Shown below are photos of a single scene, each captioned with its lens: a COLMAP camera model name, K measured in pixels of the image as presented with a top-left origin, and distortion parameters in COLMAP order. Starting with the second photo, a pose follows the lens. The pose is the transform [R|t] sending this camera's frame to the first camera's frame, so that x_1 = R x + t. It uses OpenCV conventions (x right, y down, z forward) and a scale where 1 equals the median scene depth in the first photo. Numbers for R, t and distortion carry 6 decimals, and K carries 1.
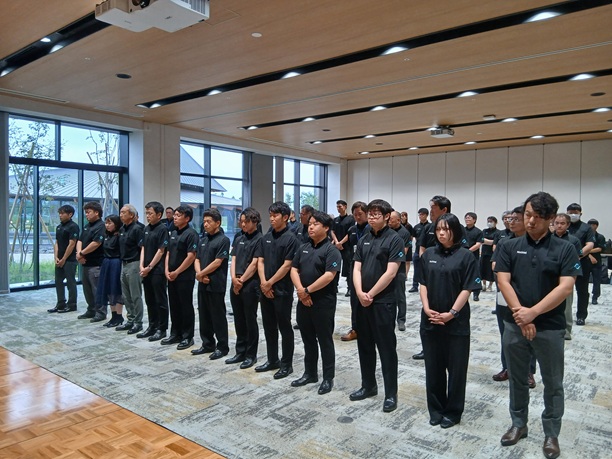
lens RADIAL K [[458.7, 0, 306.0], [0, 458.7, 229.5], [0, 0, 1]] dist [0.119992, -0.215327]
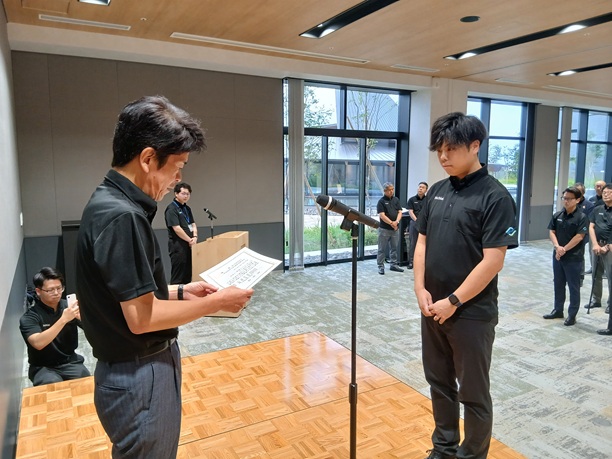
lens RADIAL K [[462.7, 0, 306.9], [0, 462.7, 225.3], [0, 0, 1]] dist [0.030441, -0.080459]
pose [[0.922139, 0.035625, -0.385214, -0.453455], [-0.000518, 0.995864, 0.090860, -0.078821], [0.386857, -0.083586, 0.918343, 0.206477]]
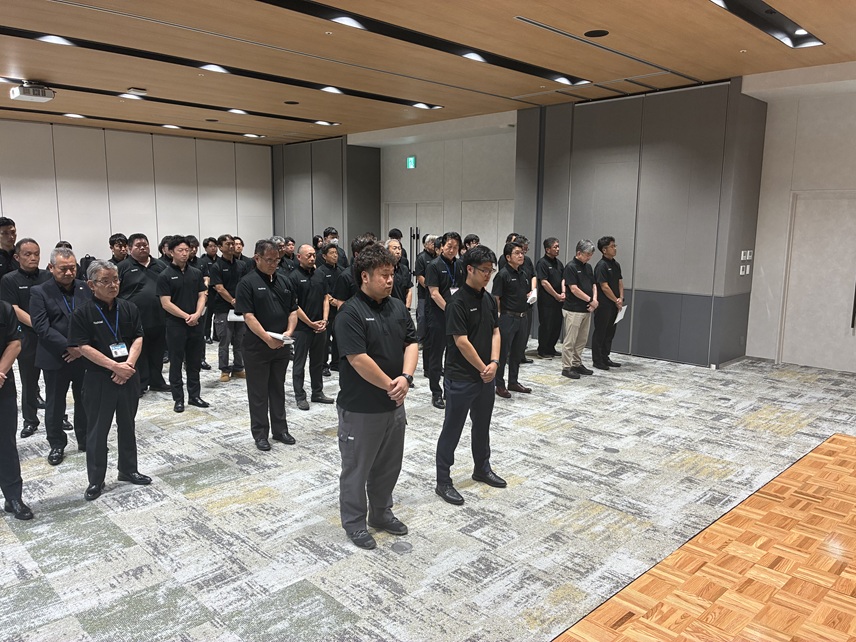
lens RADIAL K [[651.0, 0, 424.8], [0, 651.0, 320.8], [0, 0, 1]] dist [0.042278, -0.056914]
pose [[0.137047, -0.161101, 0.977377, -0.986949], [0.021901, 0.986938, 0.159606, -0.101087], [-0.990322, -0.000467, 0.138785, 0.844546]]
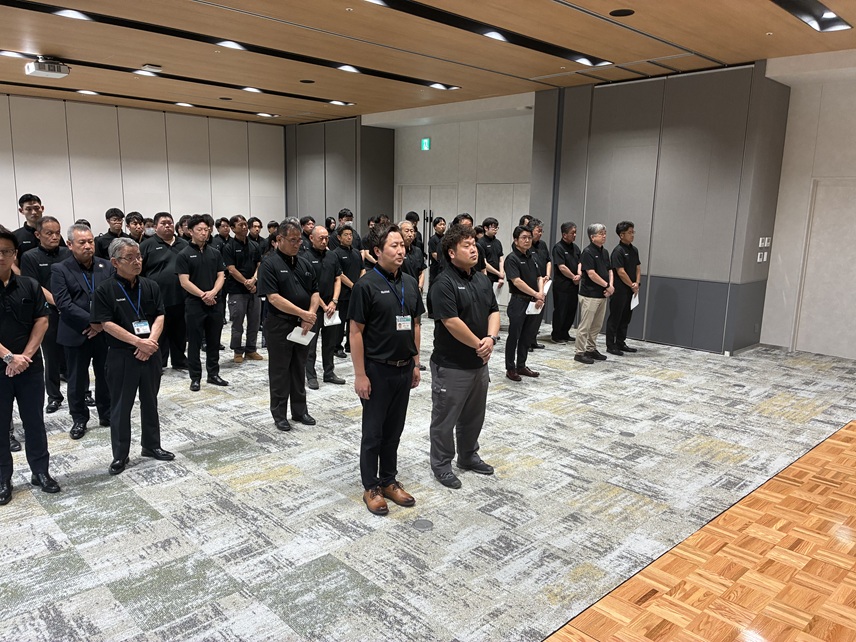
lens RADIAL K [[651.1, 0, 427.5], [0, 651.1, 331.2], [0, 0, 1]] dist [0.037230, -0.046611]
pose [[0.146517, -0.198393, 0.969109, -0.993383], [0.009795, 0.979925, 0.199126, -0.099144], [-0.989160, -0.019683, 0.145519, 0.862509]]
